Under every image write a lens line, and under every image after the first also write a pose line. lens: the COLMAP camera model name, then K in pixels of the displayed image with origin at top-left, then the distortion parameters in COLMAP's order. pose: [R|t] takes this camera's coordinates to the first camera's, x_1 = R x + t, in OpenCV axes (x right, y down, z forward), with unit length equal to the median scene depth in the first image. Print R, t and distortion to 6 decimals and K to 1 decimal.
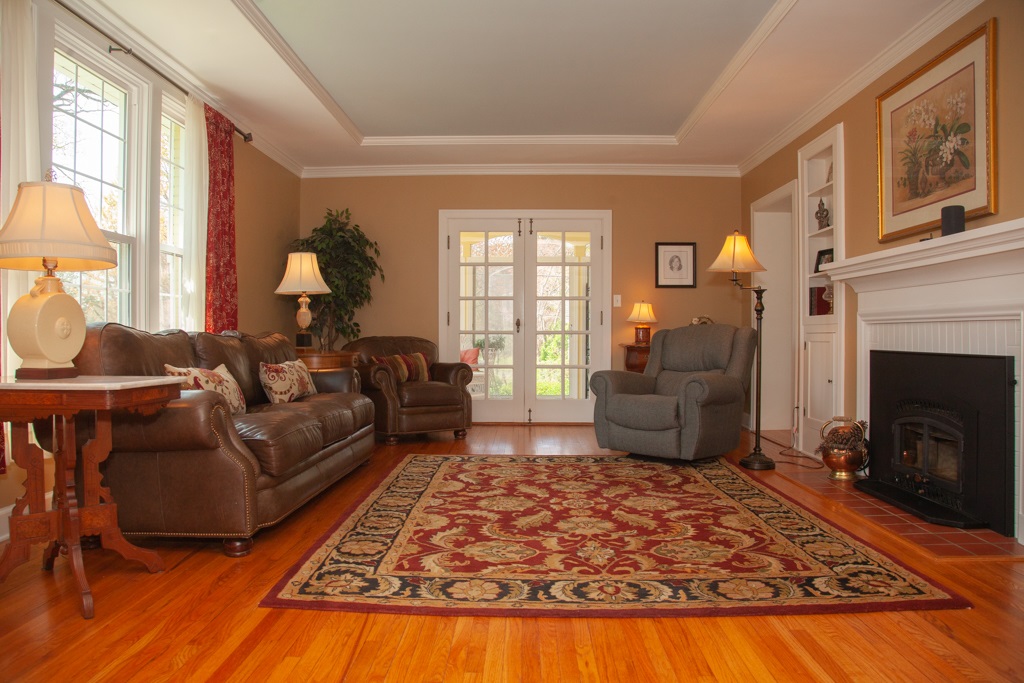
lens RADIAL K [[712.7, 0, 512.0], [0, 712.7, 341.5], [0, 0, 1]] dist [-0.129237, 0.077994]
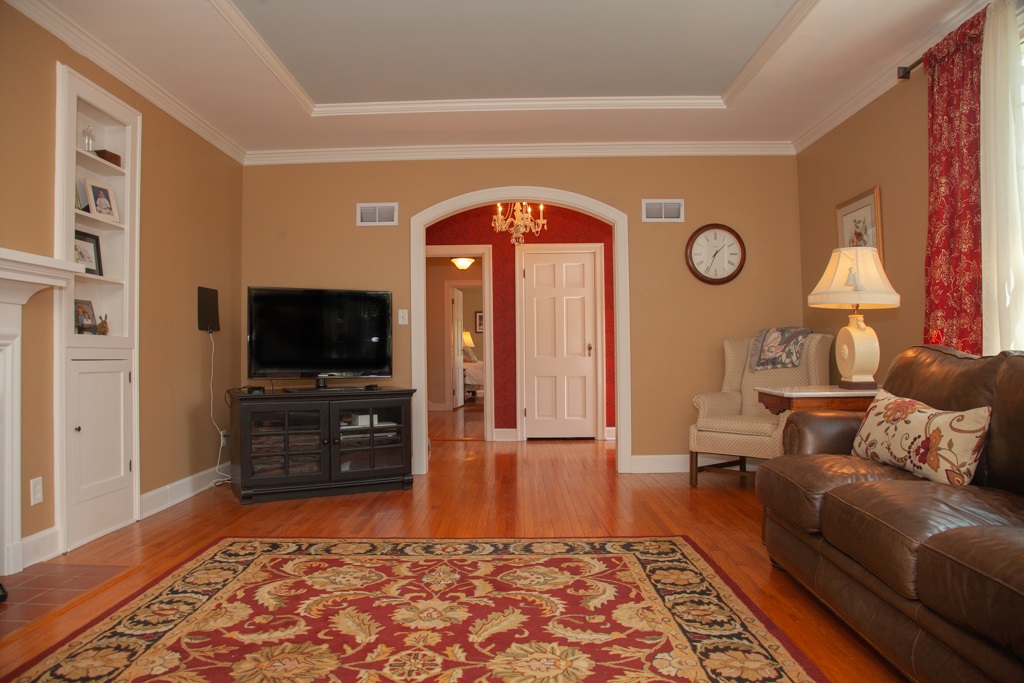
lens RADIAL K [[712.7, 0, 512.0], [0, 712.7, 341.5], [0, 0, 1]] dist [-0.129237, 0.077994]
pose [[-0.999938, 0.007319, -0.008377, 0.022042], [0.007370, 0.999955, -0.005992, -0.030935], [0.008333, -0.006054, -0.999947, 1.892362]]
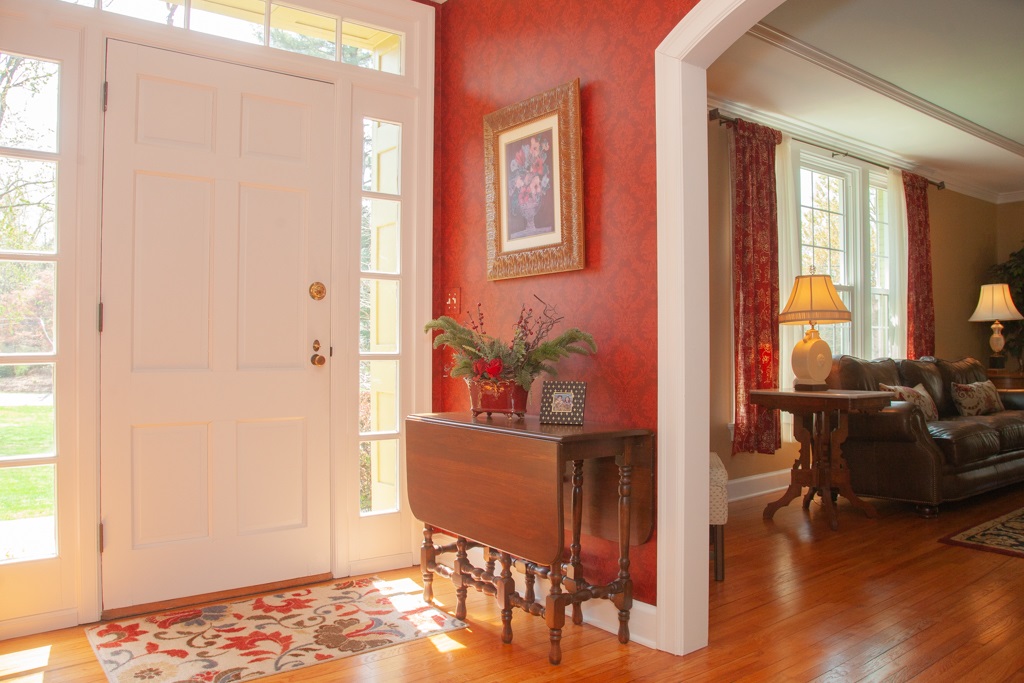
lens RADIAL K [[705.3, 0, 568.9], [0, 705.3, 347.3], [0, 0, 1]] dist [-0.106038, 0.042134]
pose [[0.644263, -0.004985, -0.764788, 0.203563], [-0.004858, 0.999932, -0.010611, -0.025617], [0.764789, 0.010552, 0.644195, -0.465898]]
